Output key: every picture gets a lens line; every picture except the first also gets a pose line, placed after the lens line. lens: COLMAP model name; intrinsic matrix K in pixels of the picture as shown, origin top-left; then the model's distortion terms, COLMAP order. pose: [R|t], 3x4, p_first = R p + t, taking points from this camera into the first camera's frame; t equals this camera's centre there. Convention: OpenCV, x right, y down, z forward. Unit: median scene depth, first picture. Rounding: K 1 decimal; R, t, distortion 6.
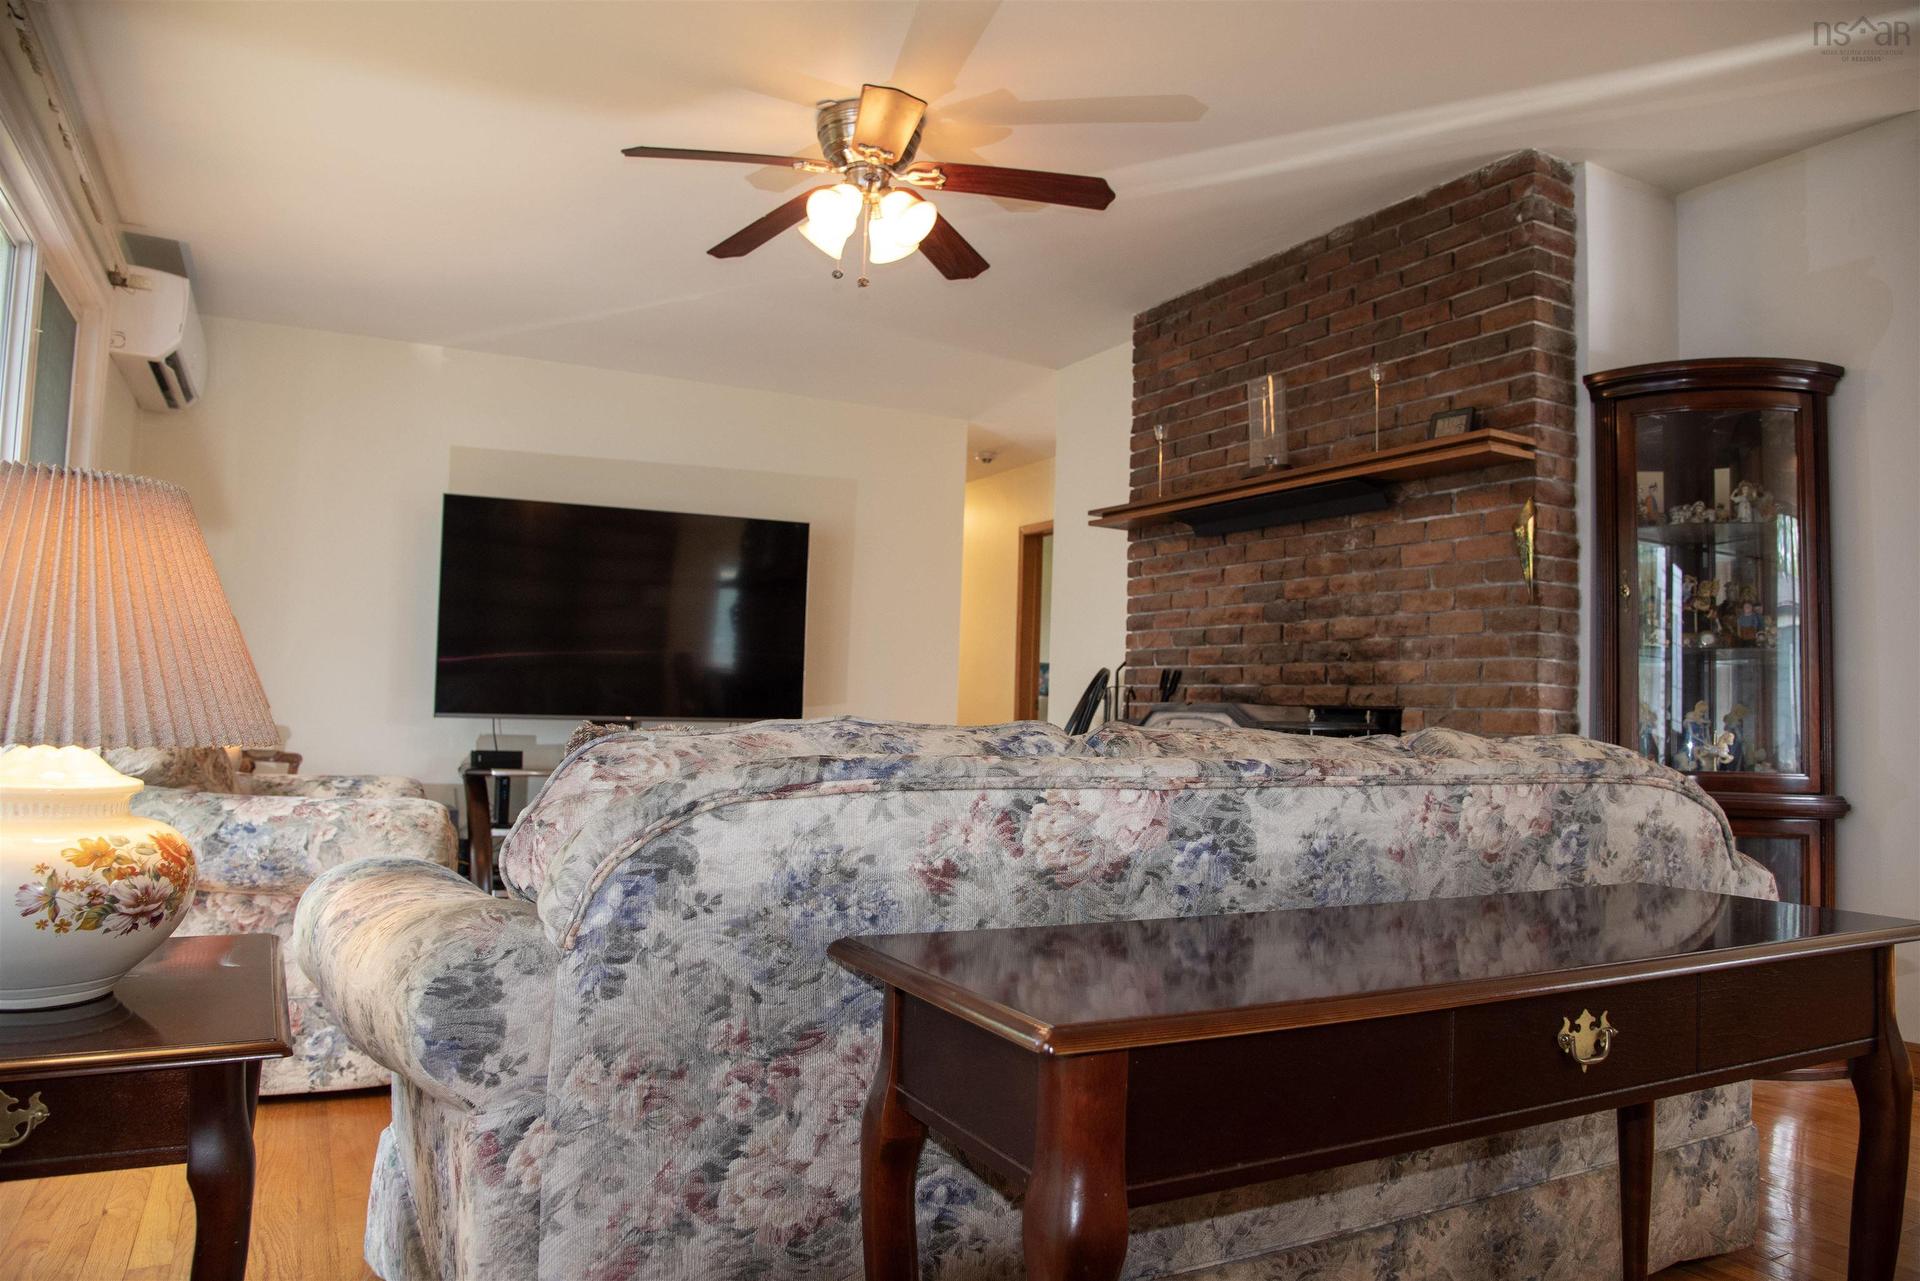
lens RADIAL K [[1309.7, 0, 960.0], [0, 1309.7, 640.5], [0, 0, 1]] dist [-0.118314, 0.060586]
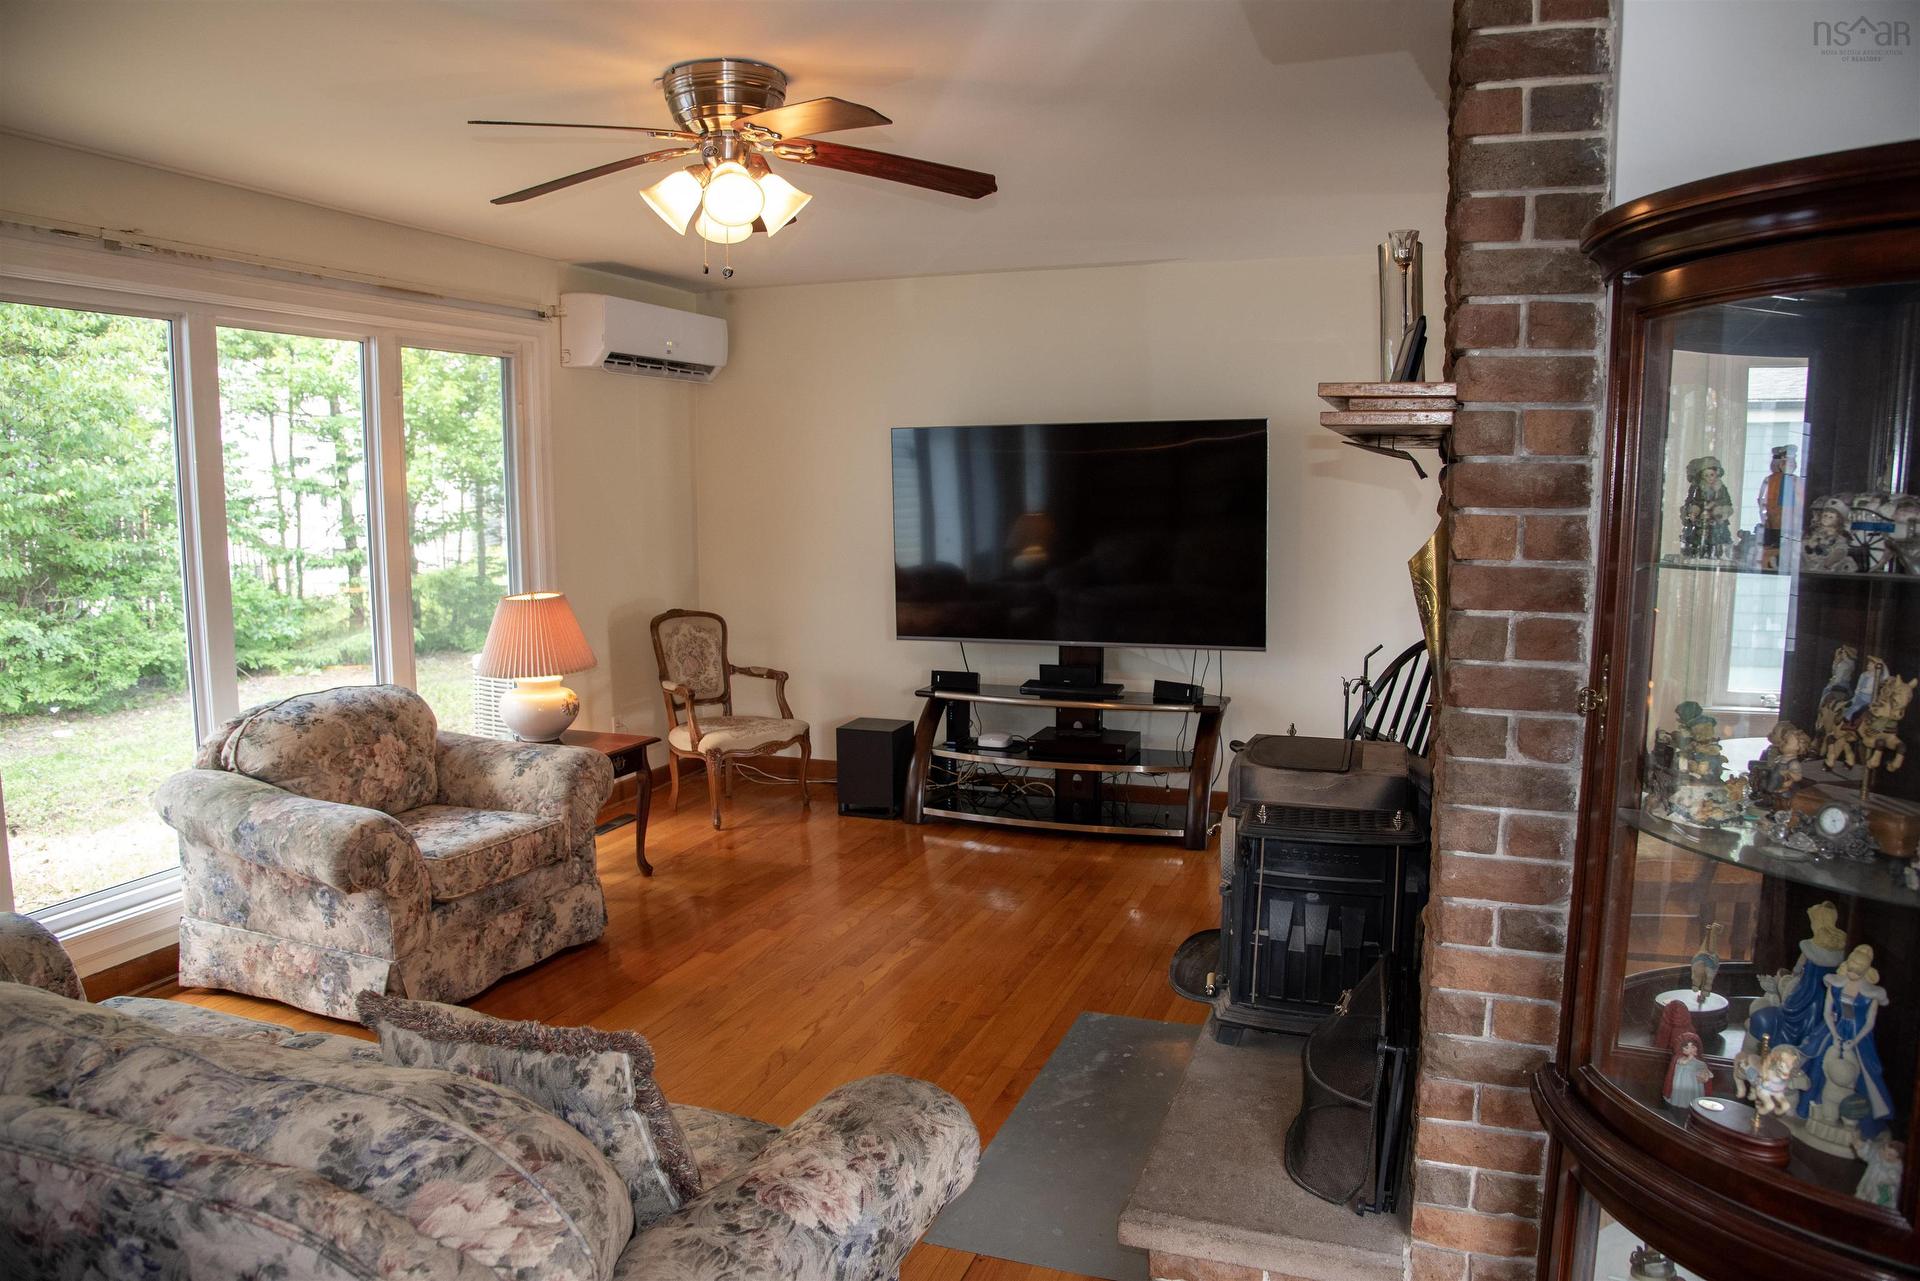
lens RADIAL K [[1309.7, 0, 960.0], [0, 1309.7, 640.5], [0, 0, 1]] dist [-0.118314, 0.060586]
pose [[0.671526, 0.057700, -0.738731, 1.280865], [0.065529, 0.988433, 0.136772, -0.253288], [0.738078, -0.140254, 0.659977, 0.918175]]
